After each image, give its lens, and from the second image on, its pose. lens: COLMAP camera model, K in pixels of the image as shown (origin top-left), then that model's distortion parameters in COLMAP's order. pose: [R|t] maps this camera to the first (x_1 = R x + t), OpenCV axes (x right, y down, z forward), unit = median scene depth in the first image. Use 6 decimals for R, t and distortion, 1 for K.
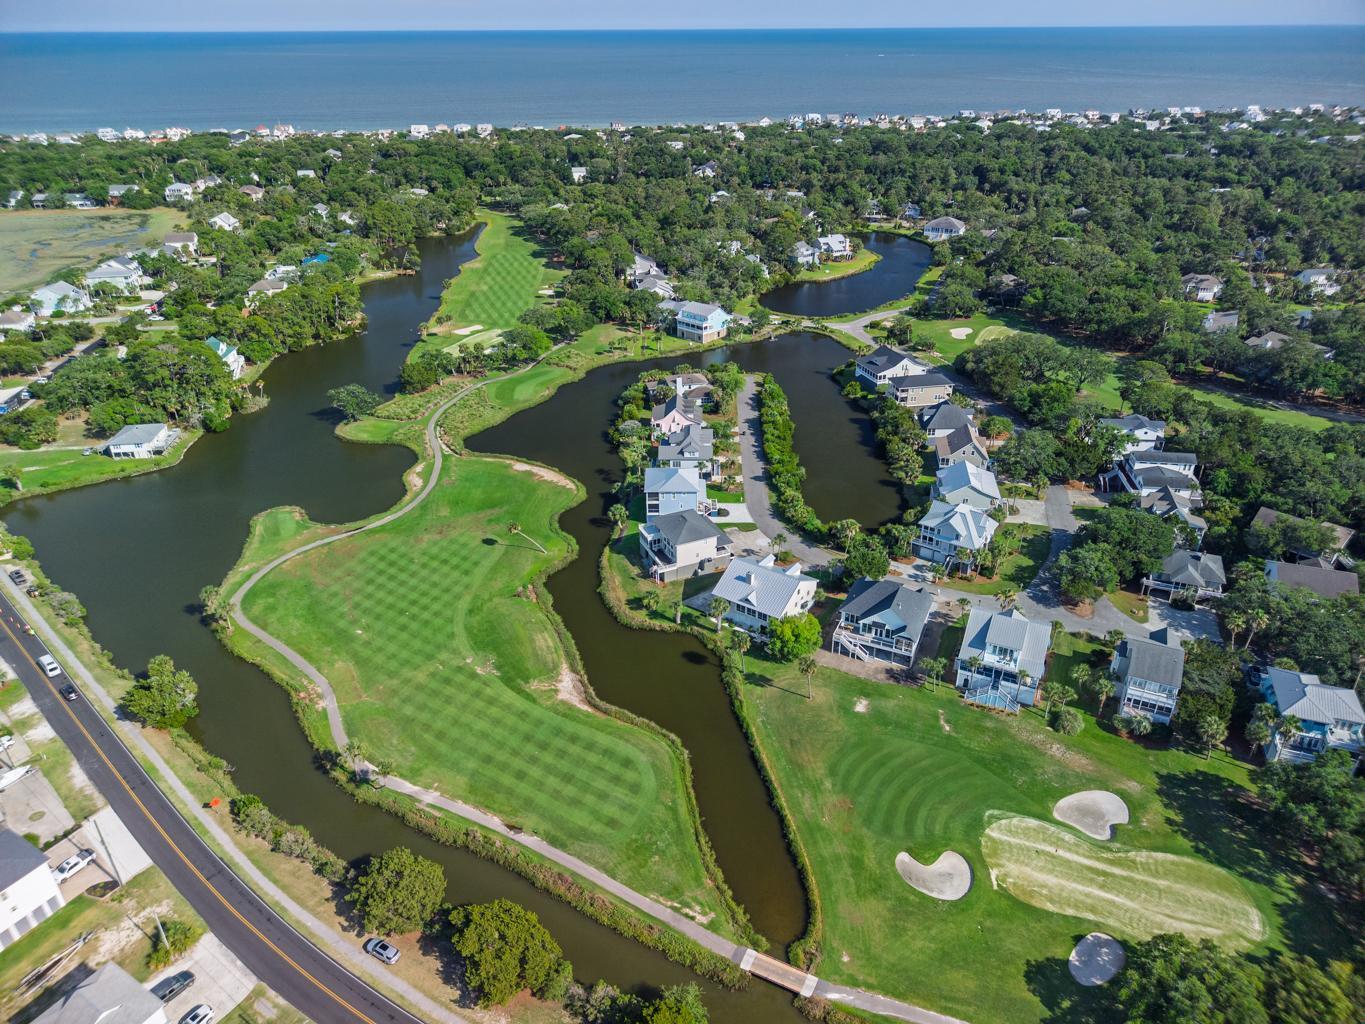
lens RADIAL K [[916.7, 0, 682.5], [0, 916.7, 512.0], [0, 0, 1]] dist [0.050049, -0.054630]
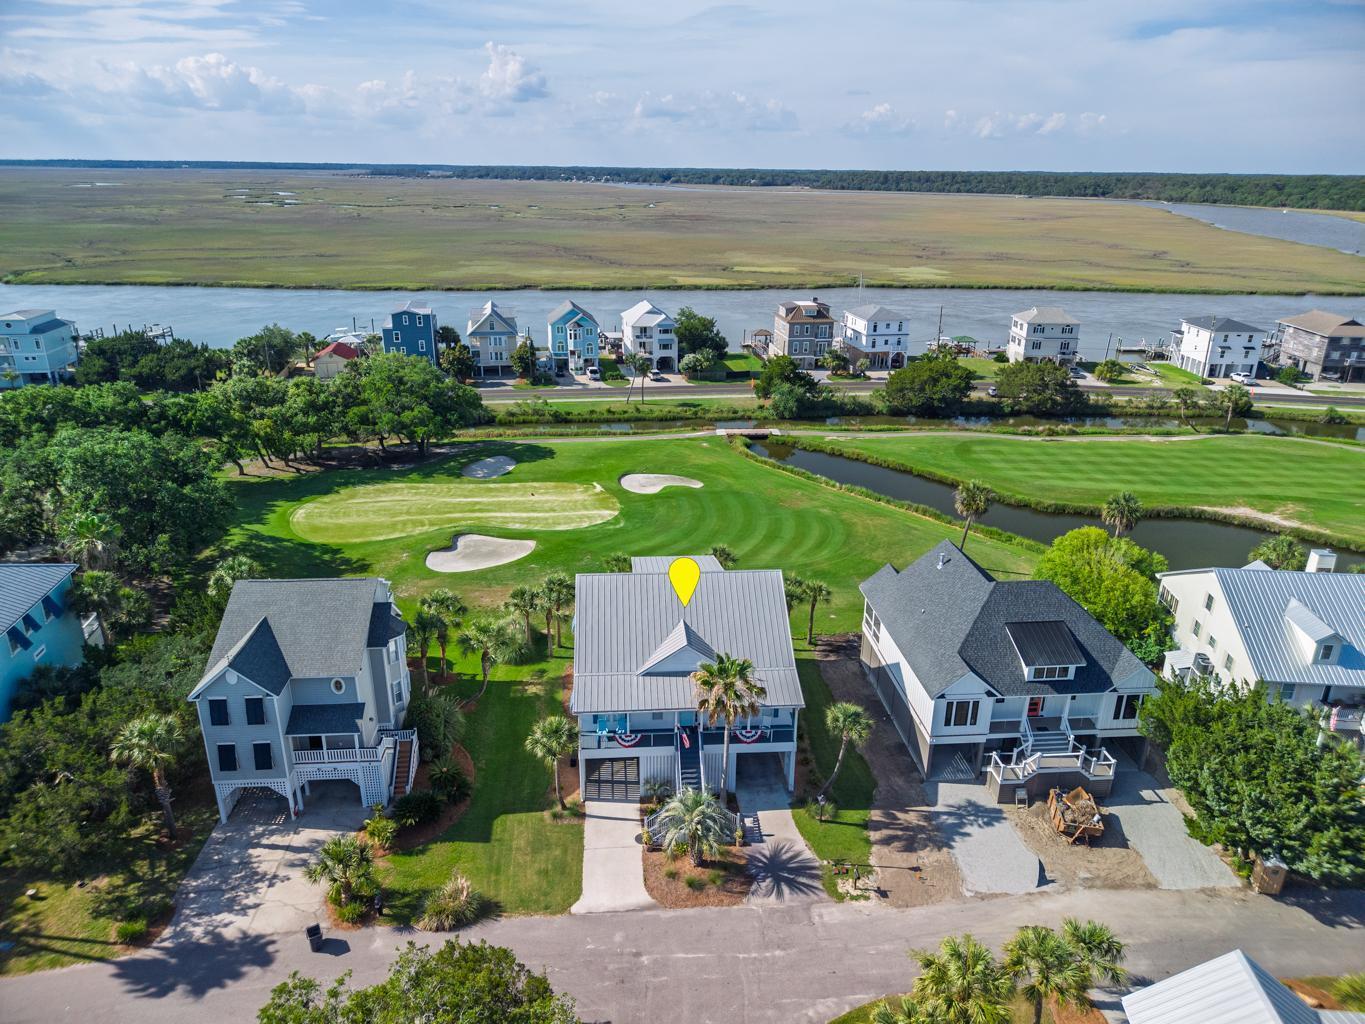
lens RADIAL K [[916.7, 0, 682.5], [0, 916.7, 512.0], [0, 0, 1]] dist [0.050049, -0.054630]
pose [[-0.874343, 0.165755, -0.456124, 0.364139], [-0.234760, 0.678126, 0.696443, -0.115311], [0.424749, 0.716010, -0.554002, 0.837469]]
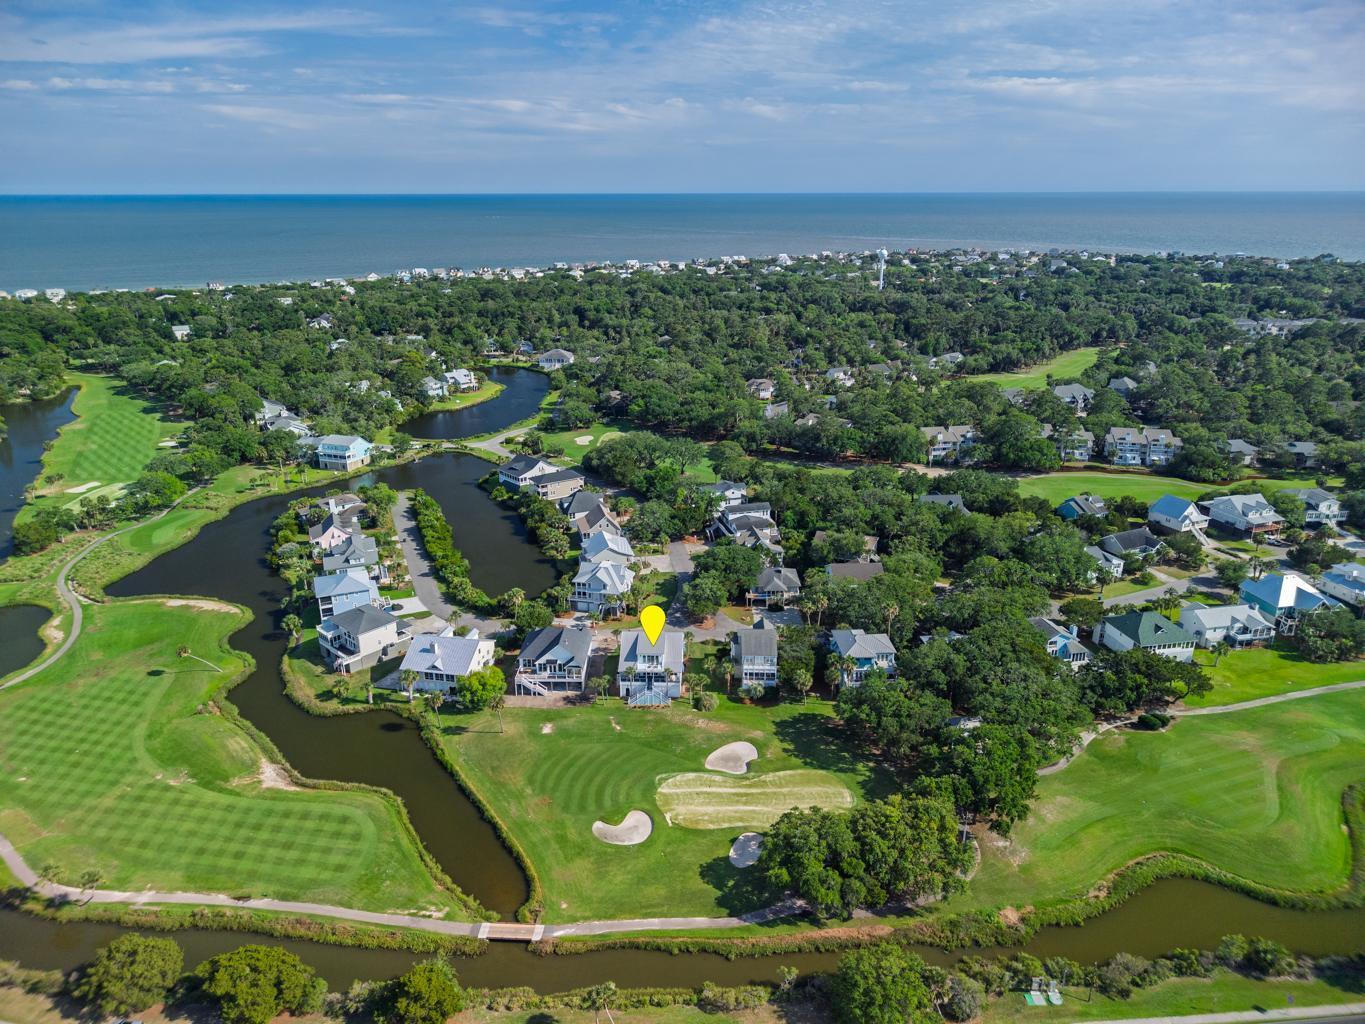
lens RADIAL K [[916.7, 0, 682.5], [0, 916.7, 512.0], [0, 0, 1]] dist [0.050049, -0.054630]
pose [[0.920325, -0.128614, 0.369405, -0.031336], [0.182487, 0.976500, -0.114658, 0.073036], [-0.345977, 0.172934, 0.922168, -0.132002]]
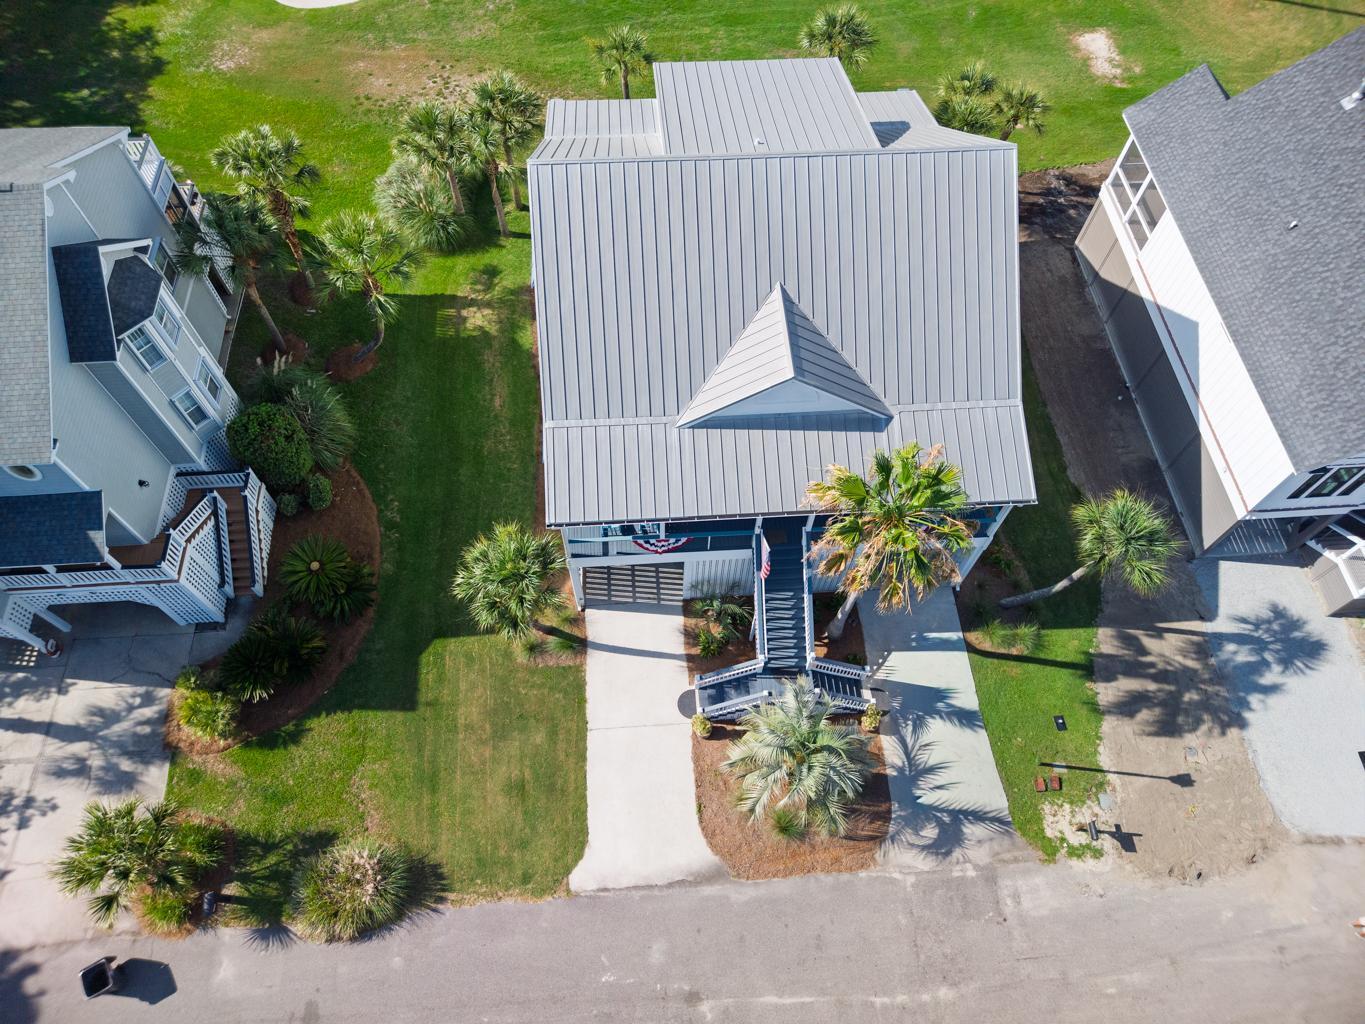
lens RADIAL K [[905.5, 0, 682.5], [0, 905.5, 512.0], [0, 0, 1]] dist [0.003595, 0.005456]
pose [[-0.879124, 0.410113, -0.242792, 0.303872], [-0.235776, 0.068478, 0.969392, -0.023285], [0.414186, 0.909460, 0.036494, 0.737942]]
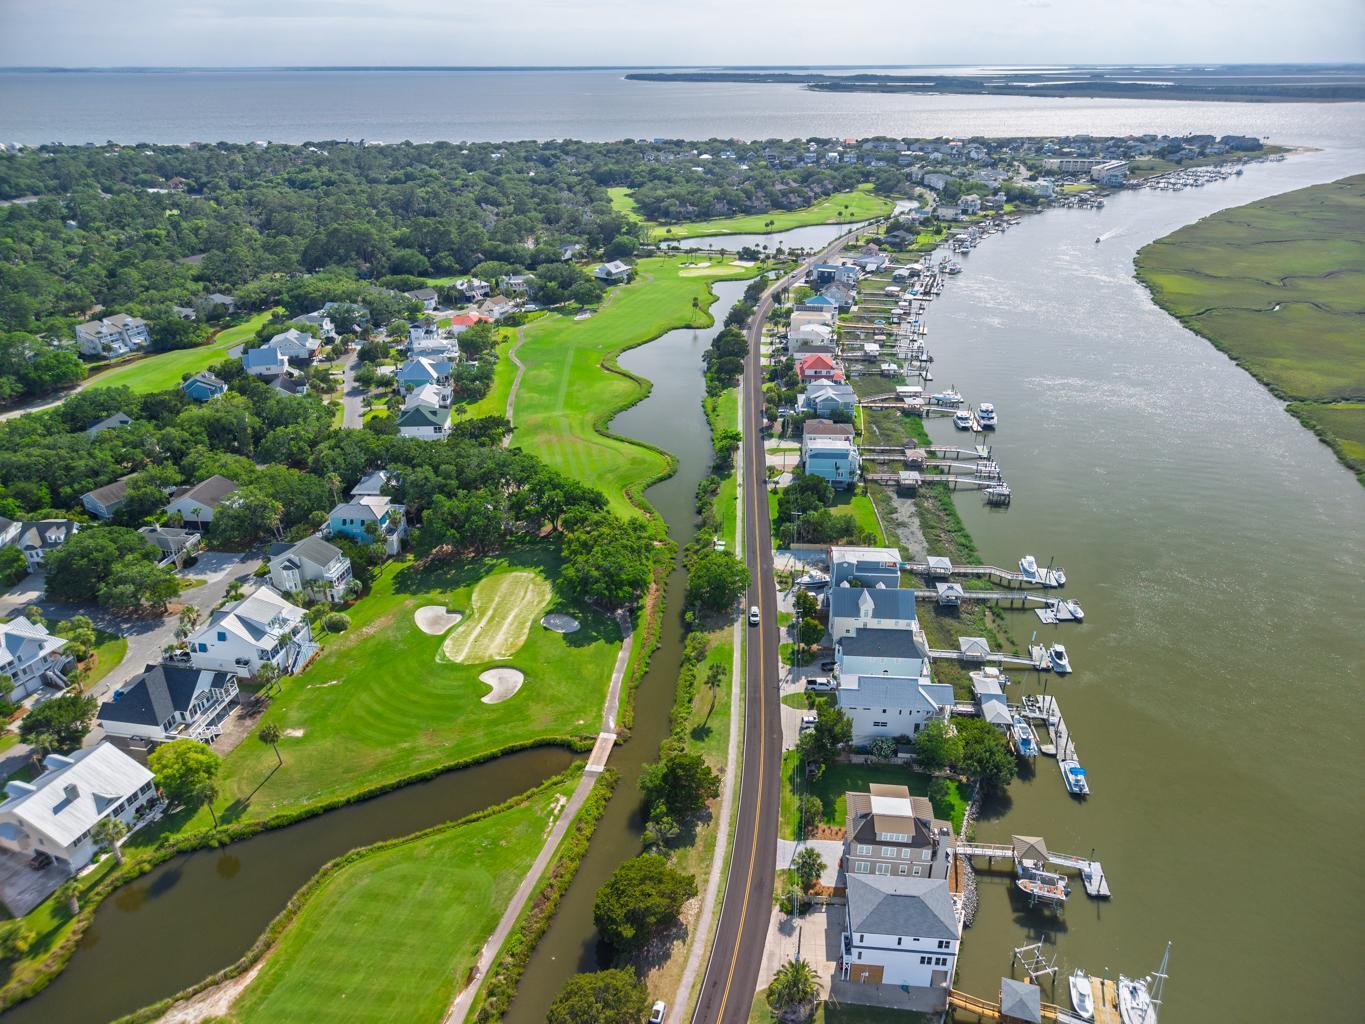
lens RADIAL K [[922.8, 0, 682.5], [0, 922.8, 512.0], [0, 0, 1]] dist [0.051958, -0.058955]
pose [[-0.254599, -0.423546, 0.869361, -0.471498], [0.462697, 0.736052, 0.494104, -0.184303], [-0.849171, 0.528049, 0.008575, 0.349115]]
